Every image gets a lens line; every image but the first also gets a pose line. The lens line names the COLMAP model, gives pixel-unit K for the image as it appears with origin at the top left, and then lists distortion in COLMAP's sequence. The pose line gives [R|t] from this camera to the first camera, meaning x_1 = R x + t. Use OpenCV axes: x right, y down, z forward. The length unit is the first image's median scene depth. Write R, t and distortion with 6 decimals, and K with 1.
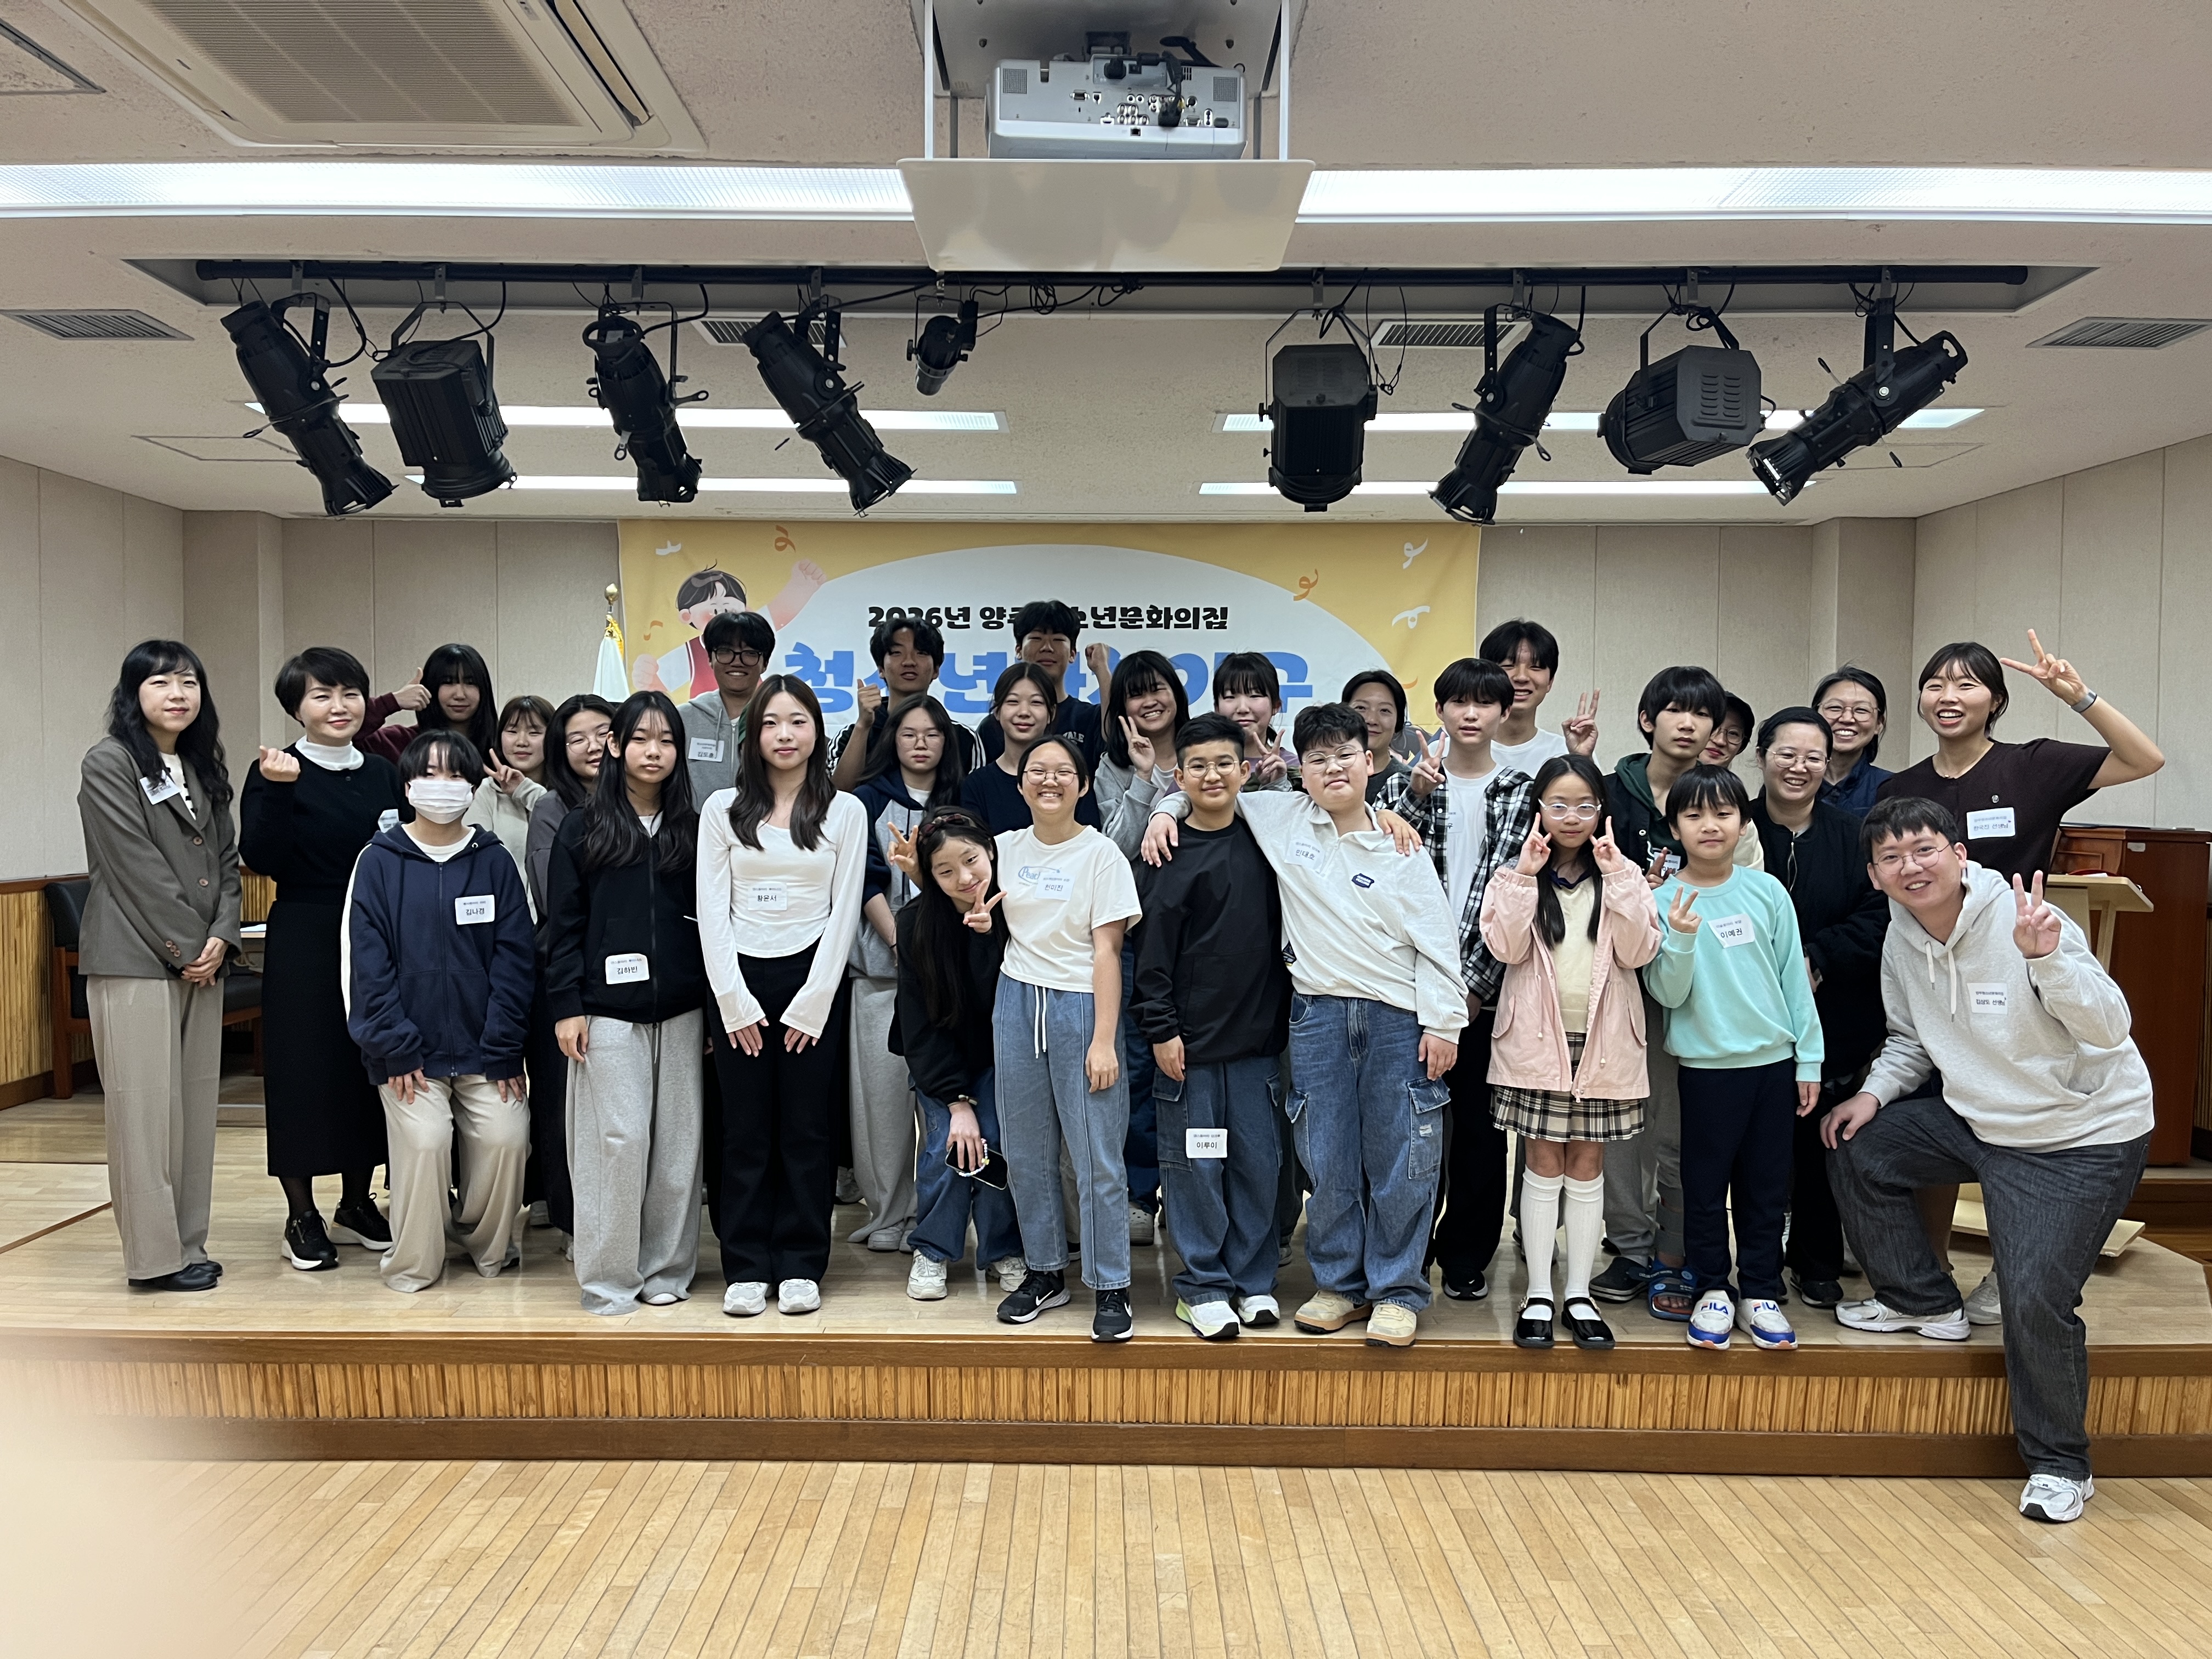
lens RADIAL K [[1676.5, 0, 1091.2], [0, 1676.5, 863.9], [0, 0, 1]] dist [0.064100, -0.092491]
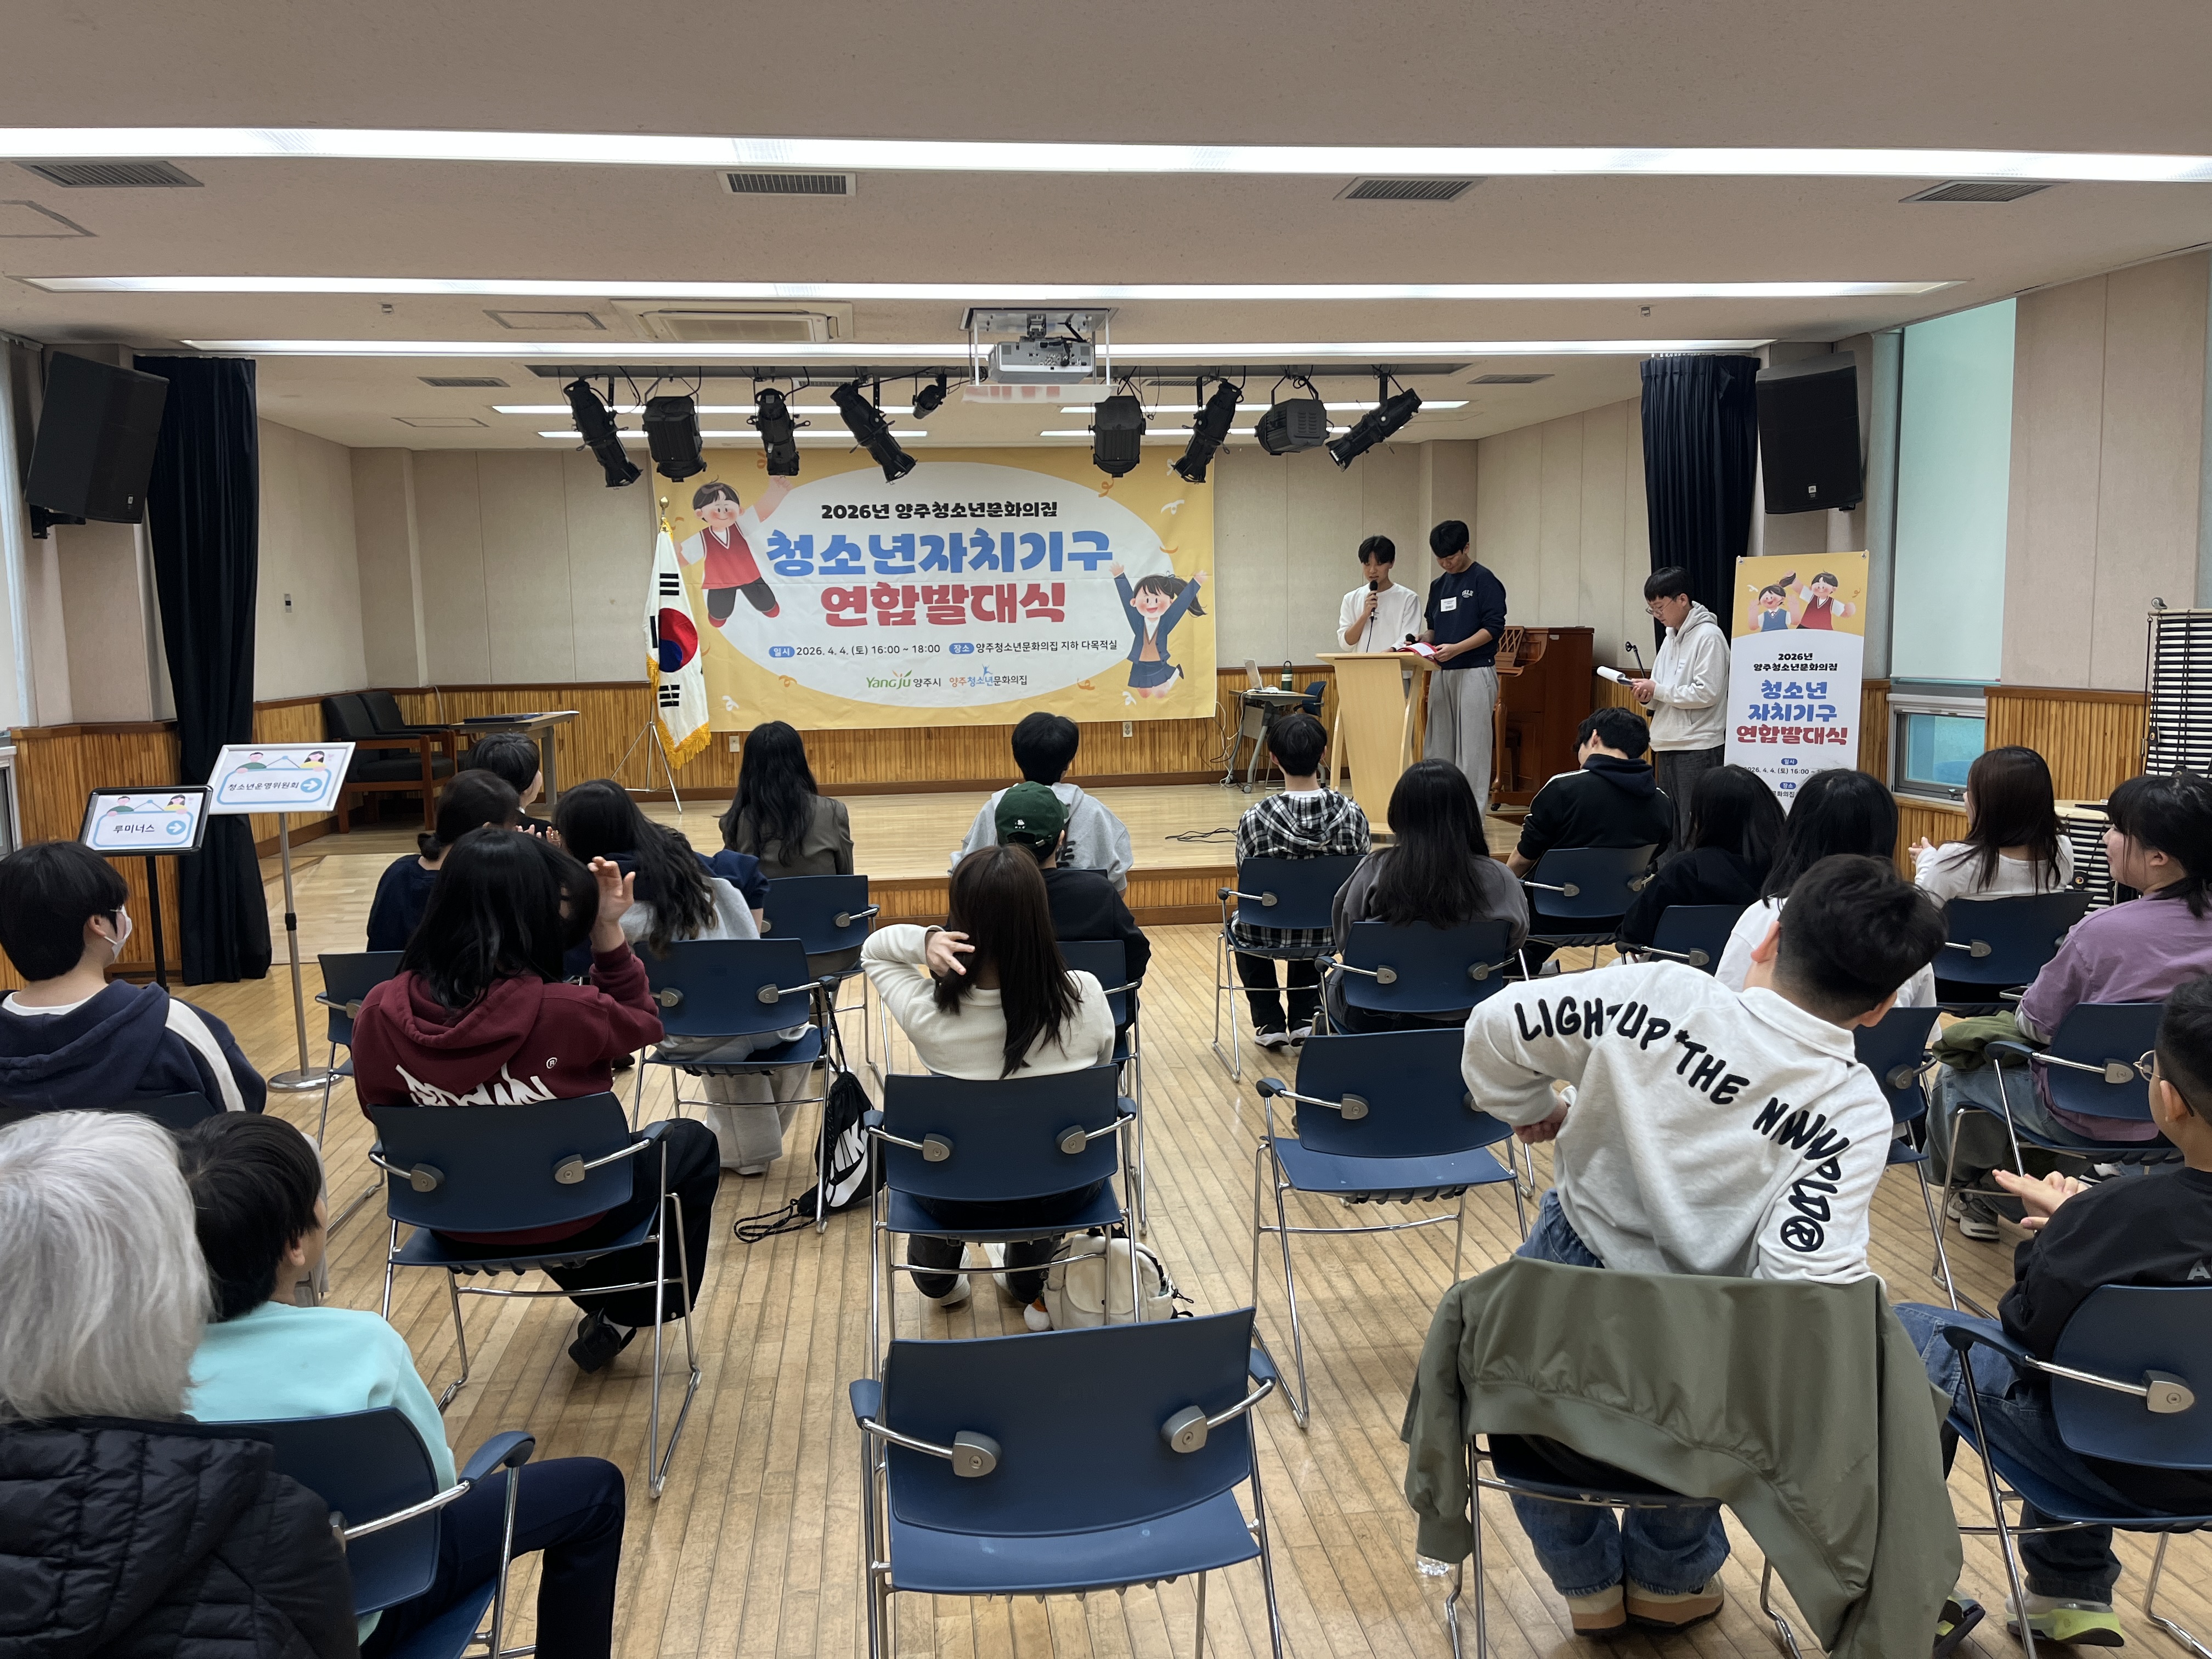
lens RADIAL K [[1676.5, 0, 1117.0], [0, 1676.5, 834.8], [0, 0, 1]] dist [0.064100, -0.092491]
pose [[0.989616, -0.043242, 0.137079, -0.162399], [0.032302, 0.996187, 0.081049, 0.053272], [-0.140061, -0.075779, 0.987239, -1.023358]]
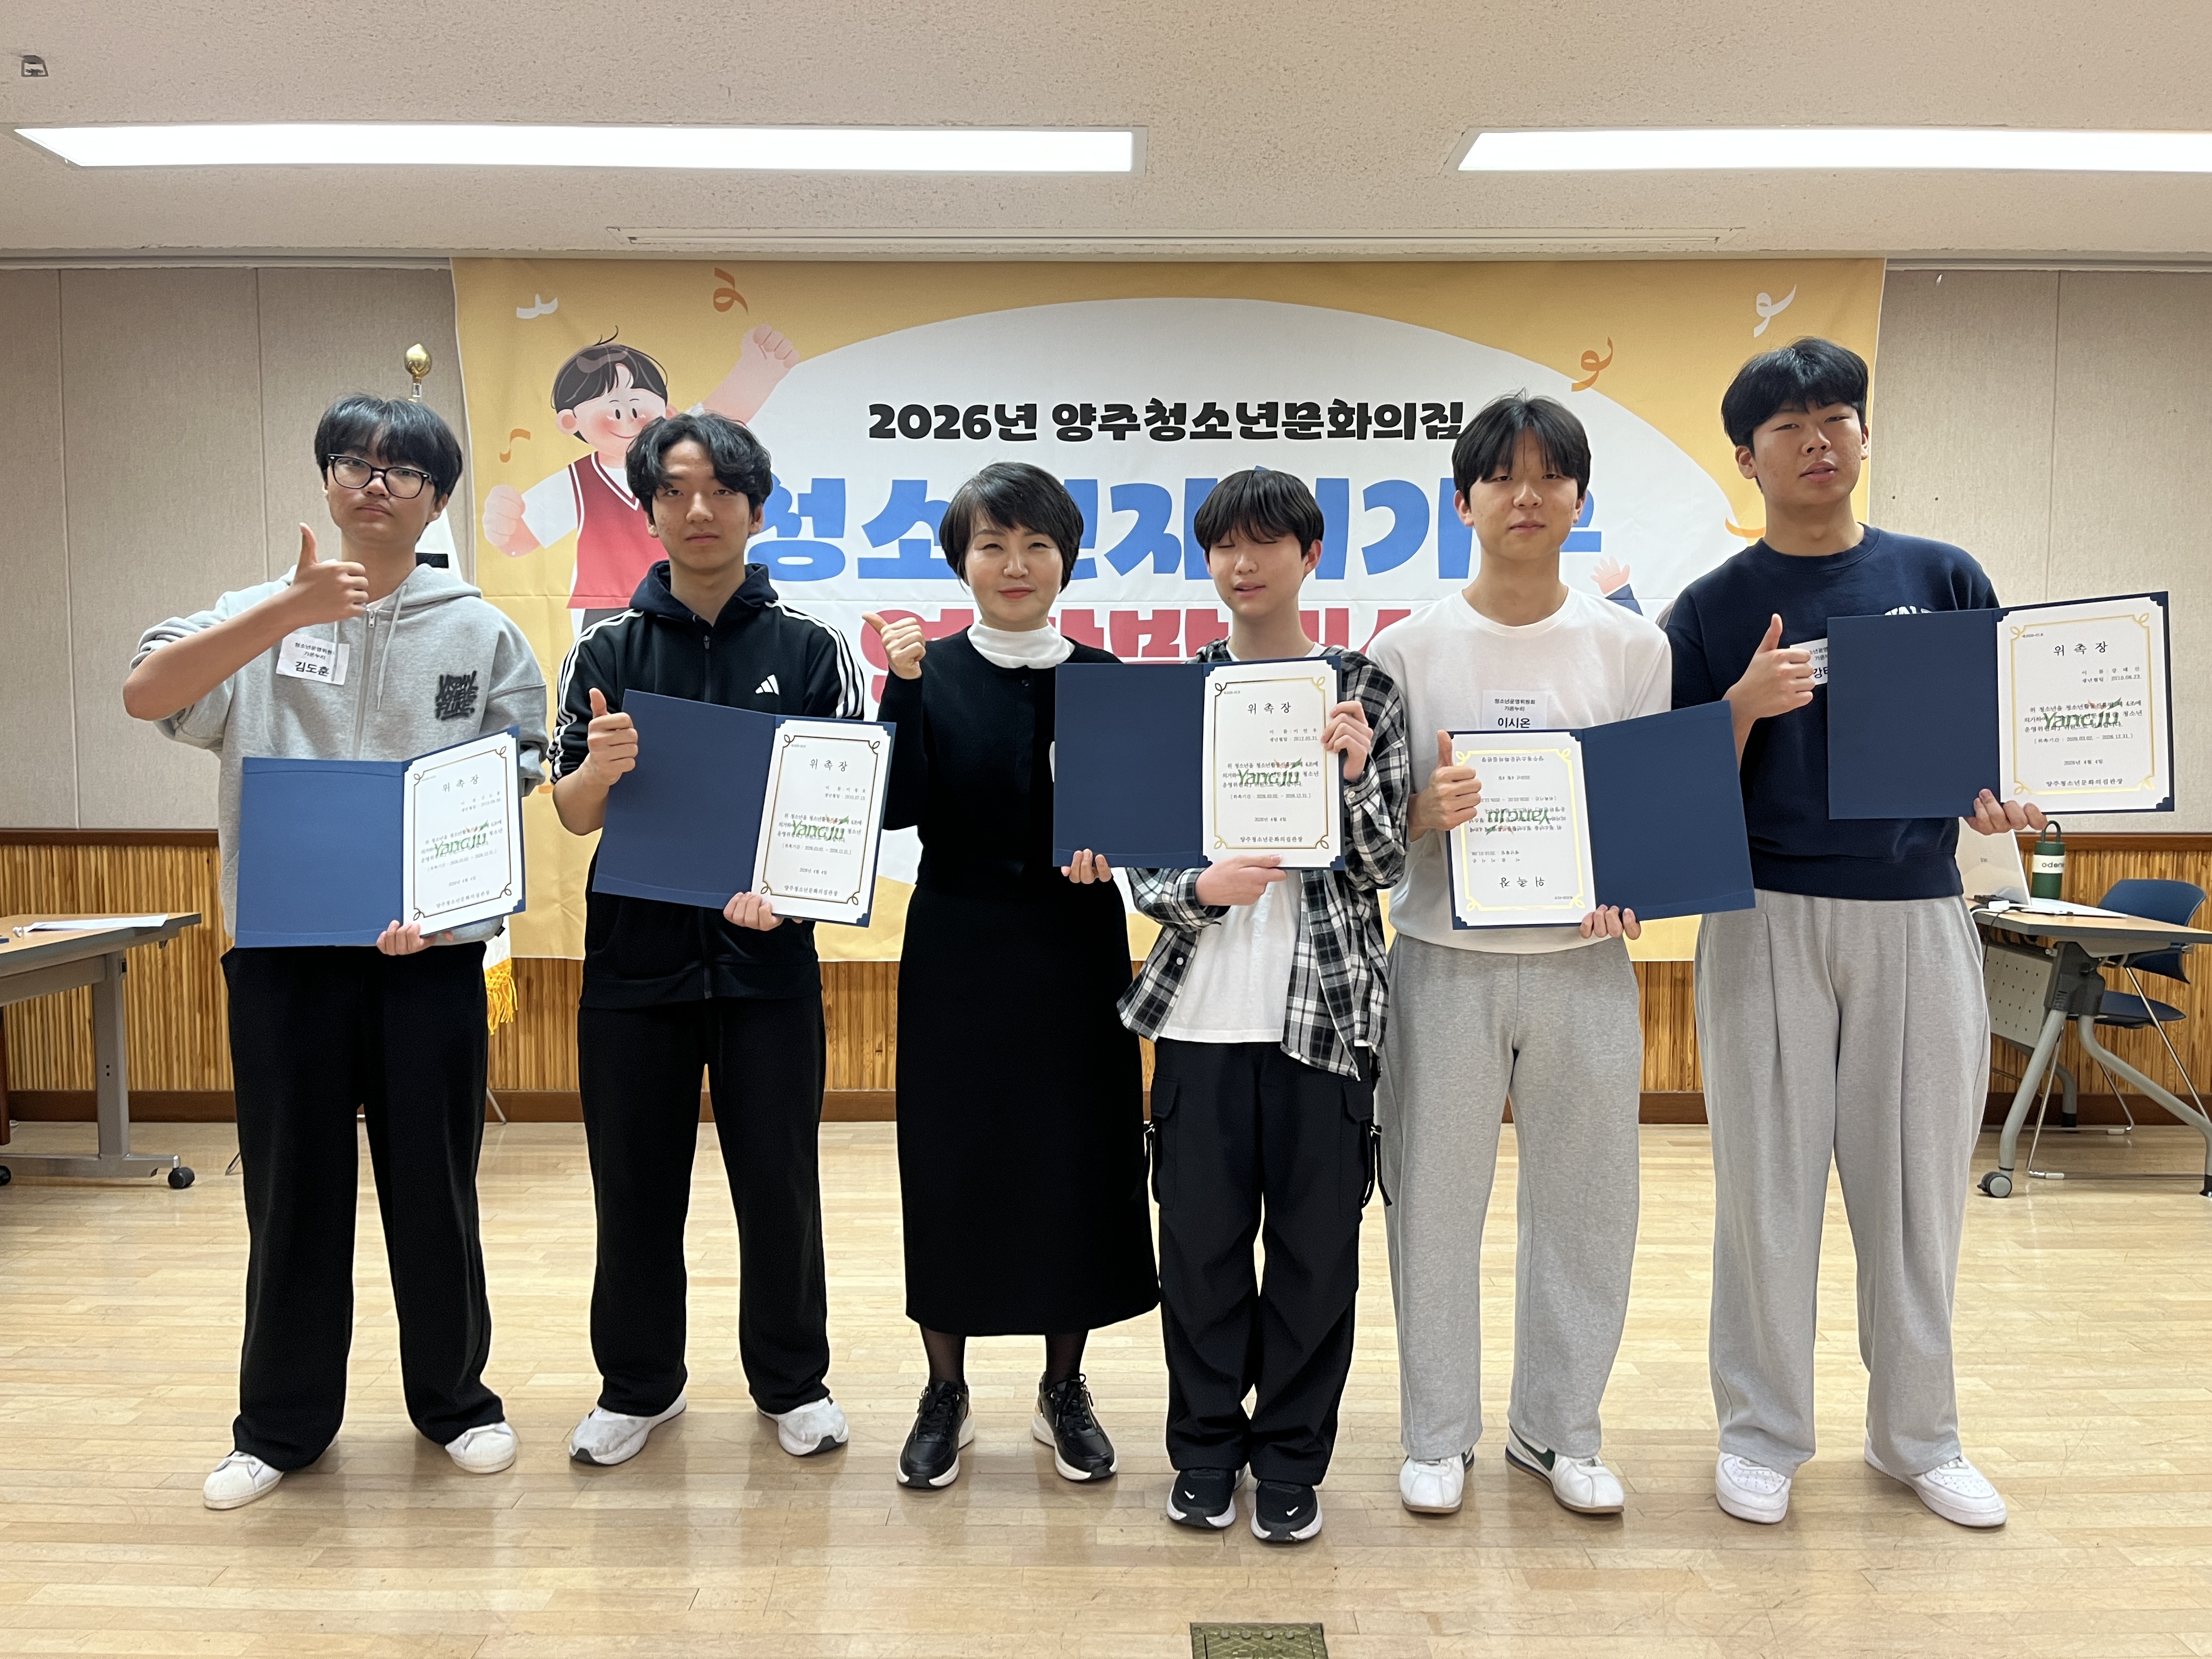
lens RADIAL K [[1676.5, 0, 1129.6], [0, 1676.5, 827.7], [0, 0, 1]] dist [0.064100, -0.092491]
pose [[0.999963, -0.004700, 0.007239, -0.079170], [0.004563, 0.999812, 0.018825, -0.020594], [-0.007326, -0.018791, 0.999797, 0.704270]]
